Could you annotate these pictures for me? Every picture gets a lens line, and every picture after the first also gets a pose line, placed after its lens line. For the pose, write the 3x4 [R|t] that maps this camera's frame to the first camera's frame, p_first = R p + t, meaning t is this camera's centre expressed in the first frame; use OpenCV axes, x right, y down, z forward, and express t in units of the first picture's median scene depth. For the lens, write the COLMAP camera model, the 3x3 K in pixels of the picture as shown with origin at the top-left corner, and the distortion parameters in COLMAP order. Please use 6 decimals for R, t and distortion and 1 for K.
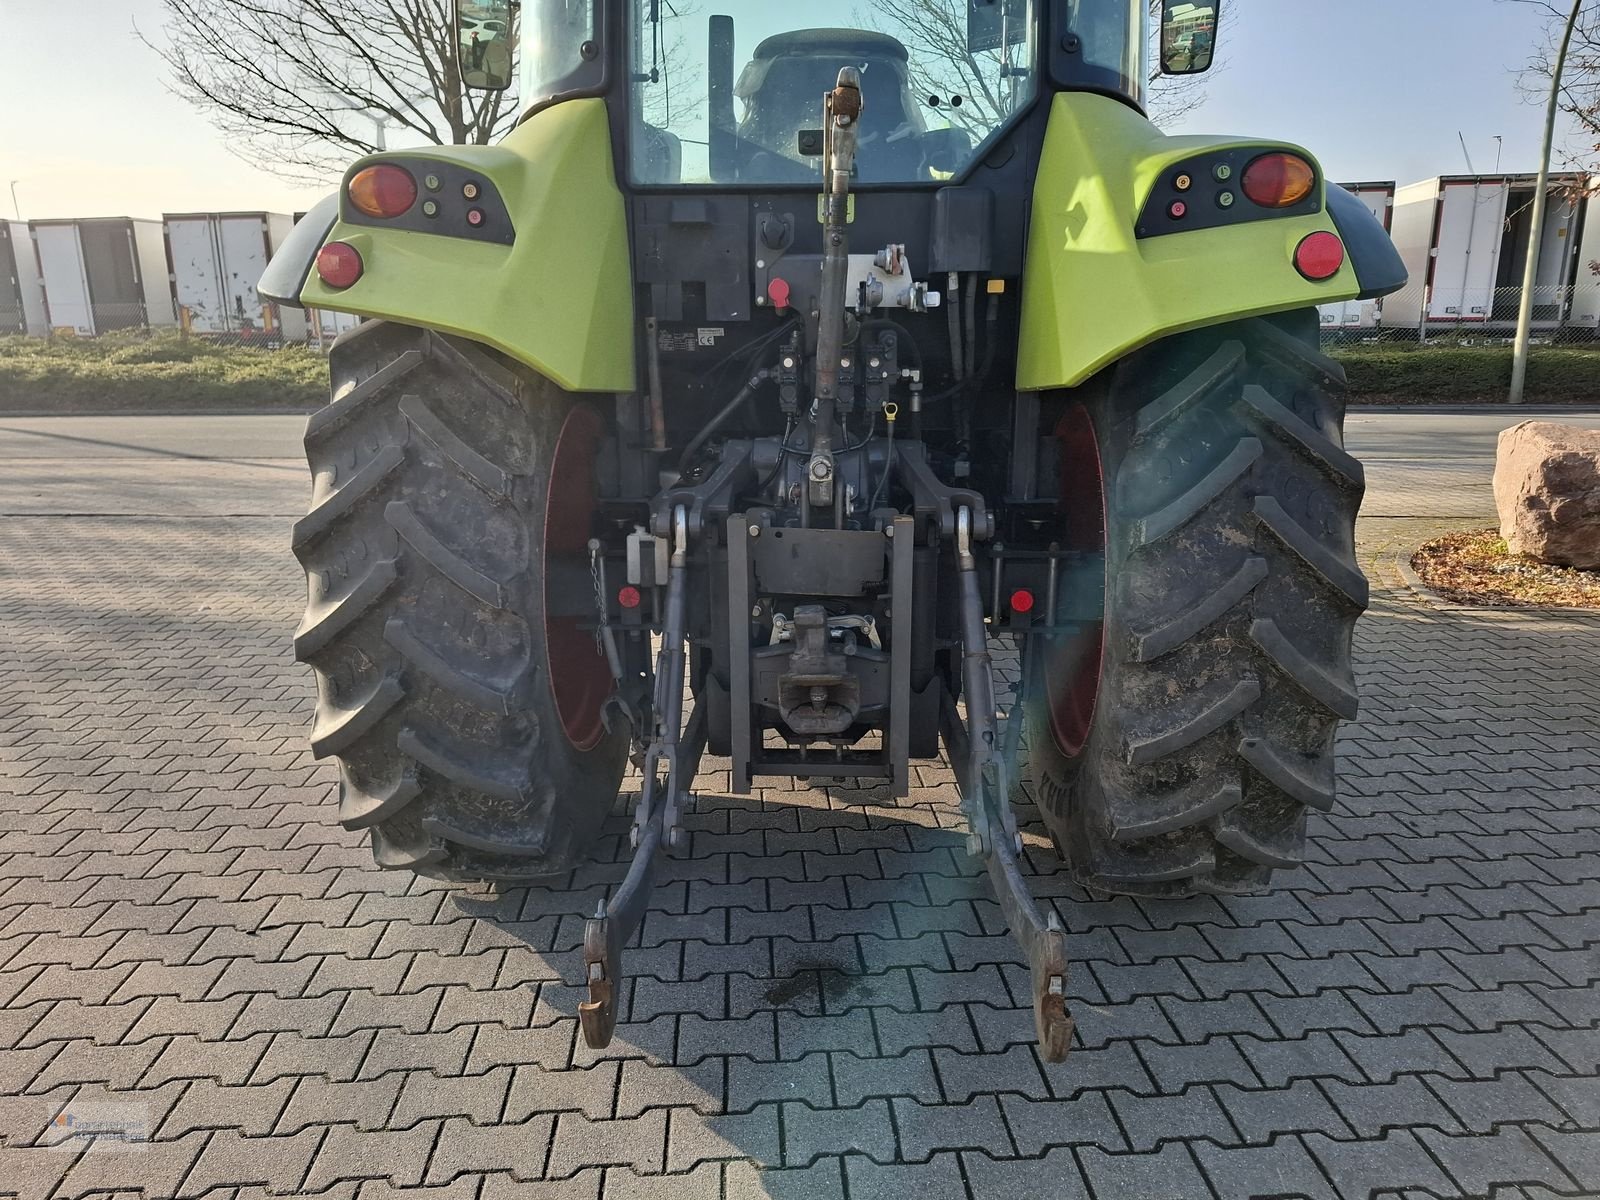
lens RADIAL K [[1118.1, 0, 800.0], [0, 1118.1, 600.0], [0, 0, 1]] dist [0.059332, -0.083934]
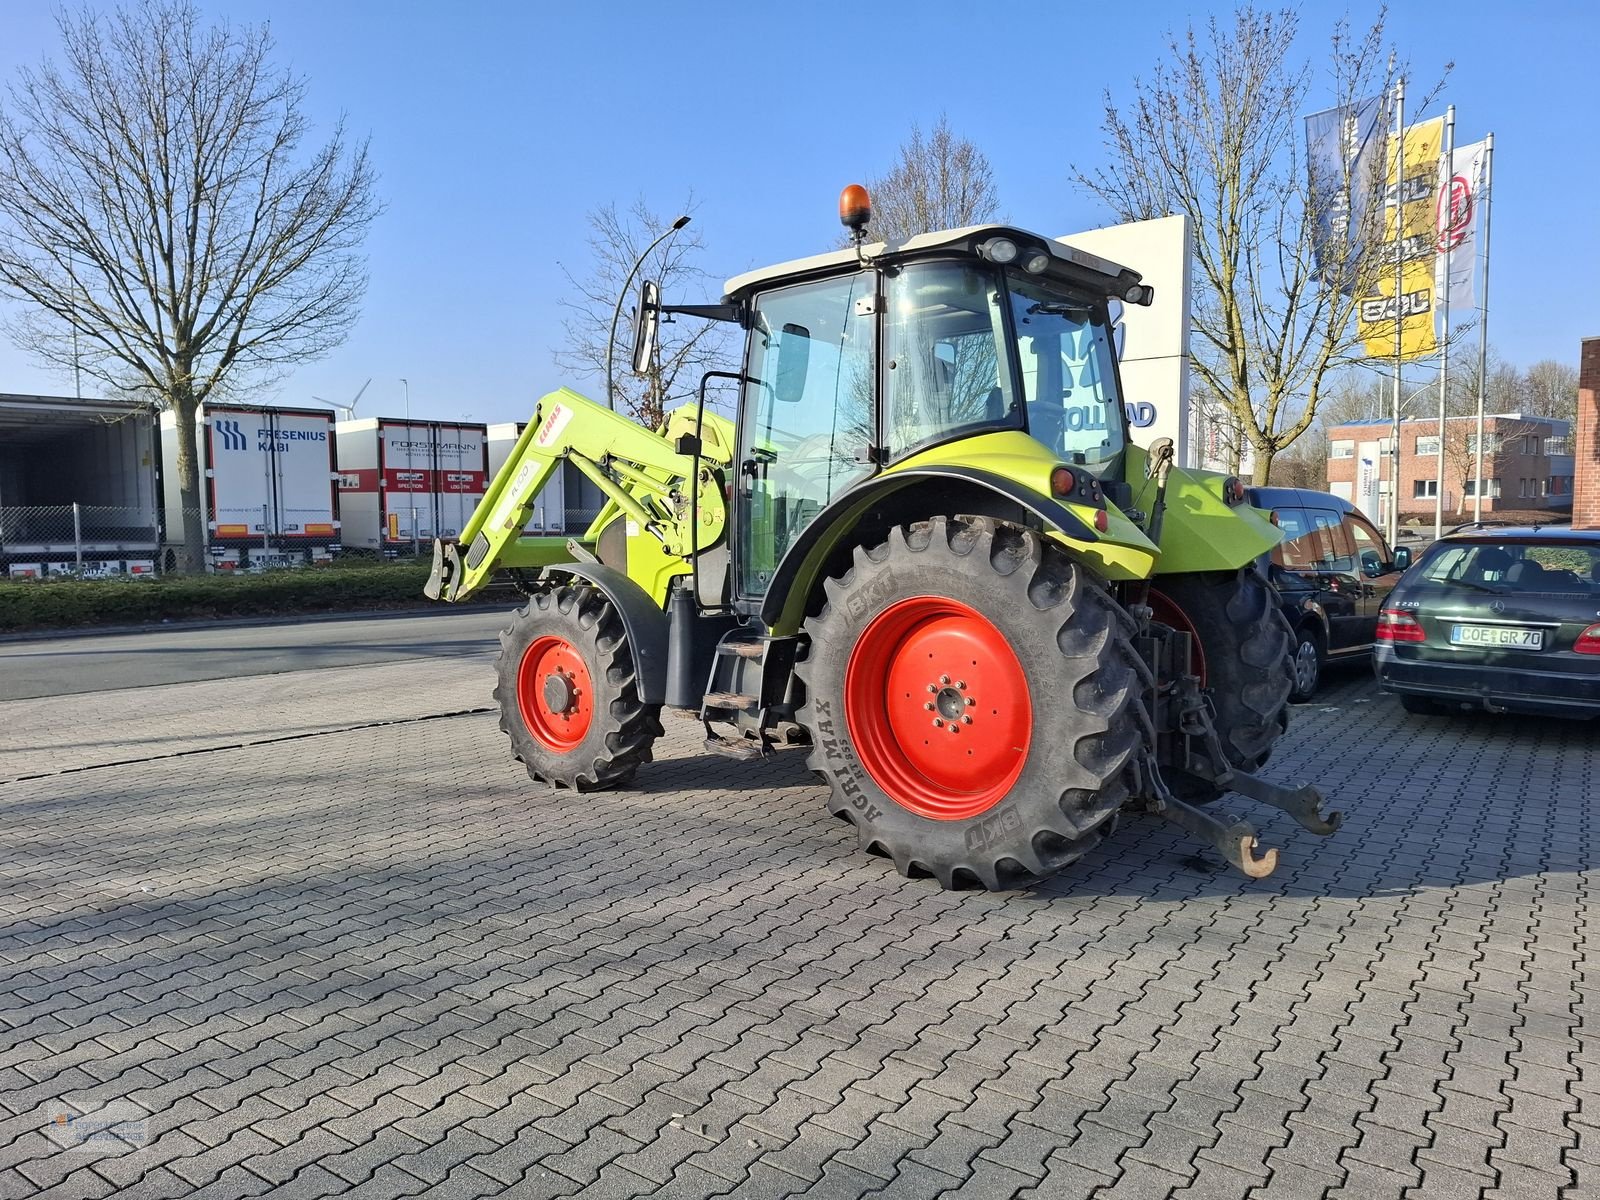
lens RADIAL K [[1098.9, 0, 821.0], [0, 1098.9, 596.8], [0, 0, 1]] dist [0.073374, -0.077301]
pose [[0.615418, -0.045498, 0.786887, -1.817702], [0.189706, 0.977535, -0.091847, -0.067547], [-0.765031, 0.205802, 0.610224, 0.191520]]
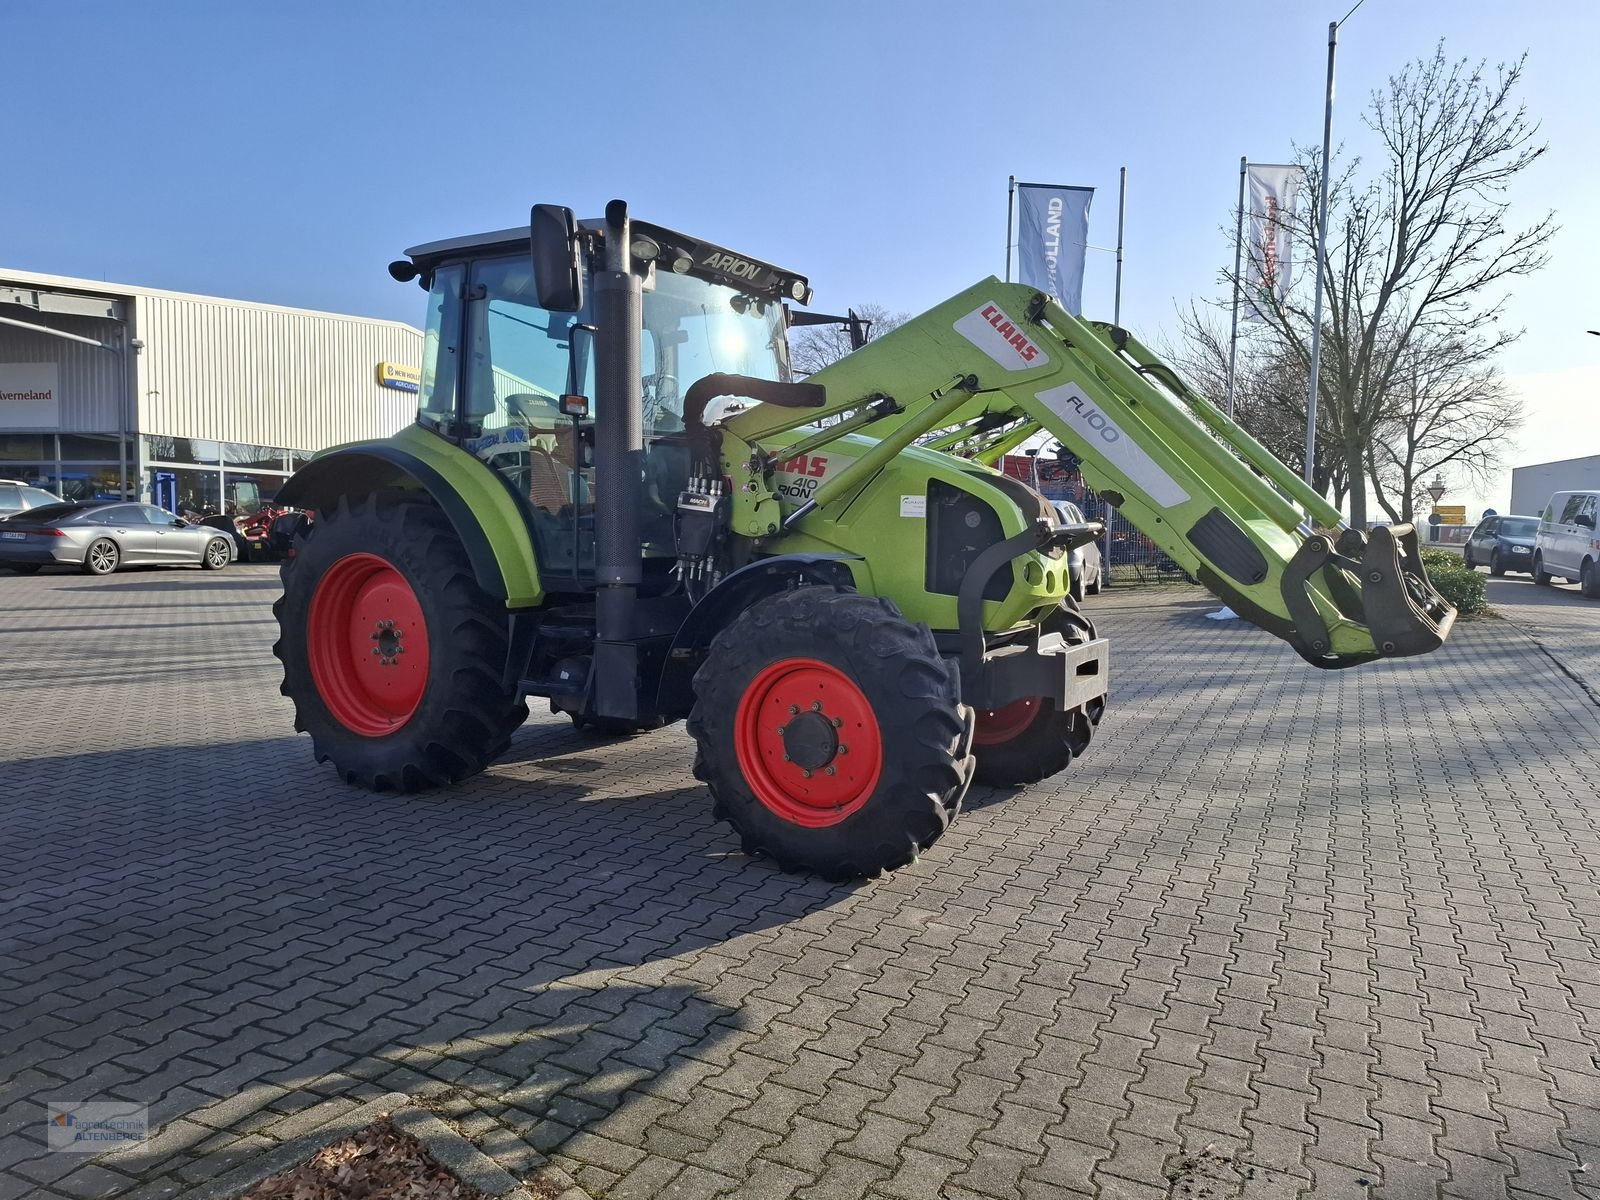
lens RADIAL K [[1117.2, 0, 817.9], [0, 1117.2, 599.4], [0, 0, 1]] dist [0.070159, -0.076212]
pose [[-0.479183, 0.076454, -0.874379, 1.887217], [-0.216438, 0.955143, 0.202130, -0.726274], [0.850610, 0.286106, -0.441141, 2.765403]]
